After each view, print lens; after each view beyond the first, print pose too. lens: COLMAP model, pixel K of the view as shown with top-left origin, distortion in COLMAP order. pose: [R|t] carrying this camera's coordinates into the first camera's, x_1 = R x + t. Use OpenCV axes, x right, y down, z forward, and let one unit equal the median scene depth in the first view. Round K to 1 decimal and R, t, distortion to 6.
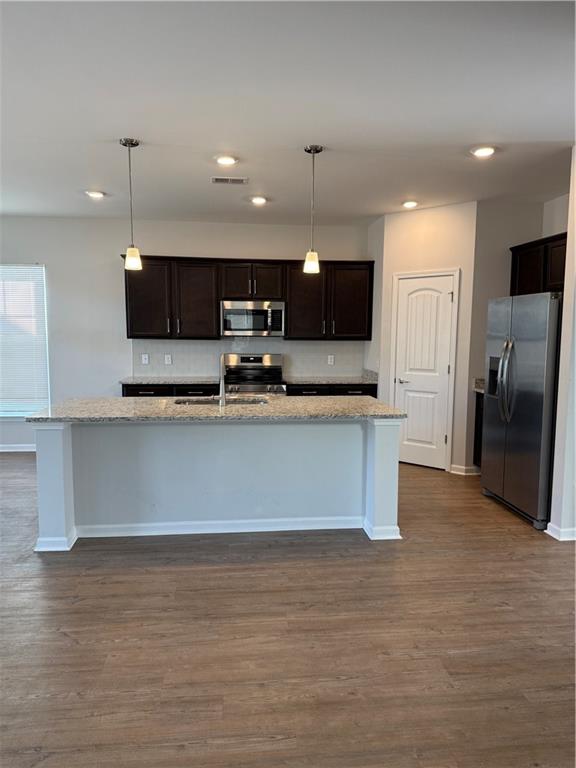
lens RADIAL K [[548.6, 0, 288.0], [0, 548.6, 384.0], [0, 0, 1]] dist [0.054036, -0.002330]
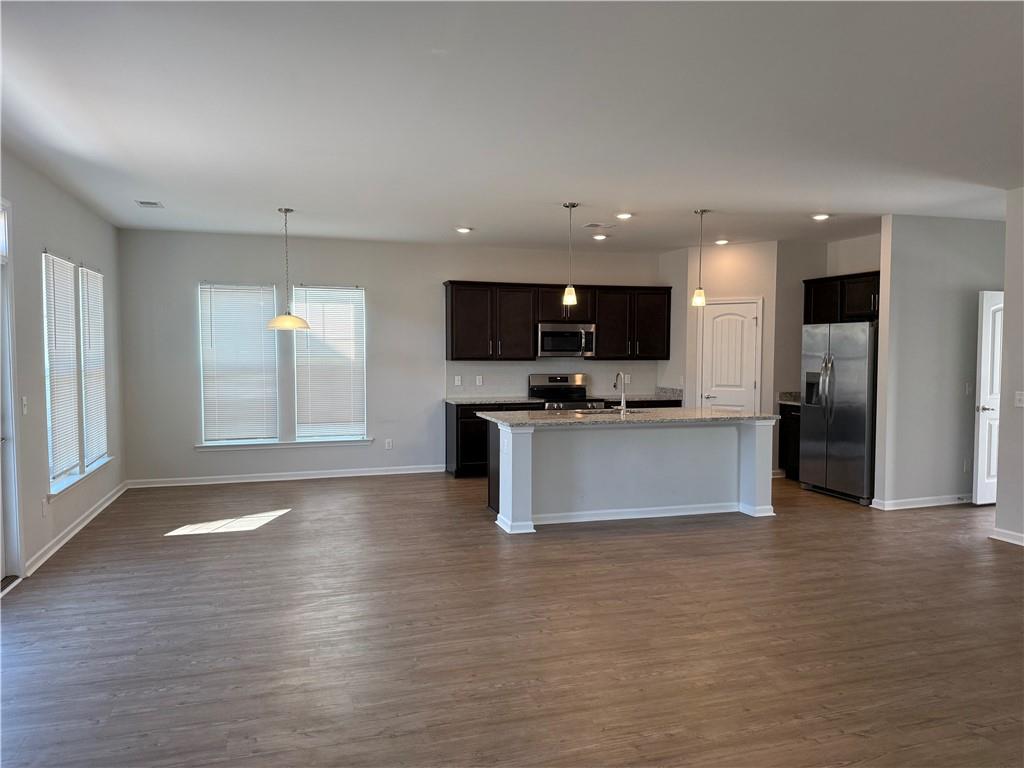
lens RADIAL K [[709.6, 0, 512.0], [0, 709.6, 384.0], [0, 0, 1]] dist [0.002025, -0.000599]
pose [[0.985003, -0.013822, 0.171985, -0.453945], [0.022216, 0.998649, -0.046979, 0.029260], [-0.171103, 0.050095, 0.983979, -0.350535]]
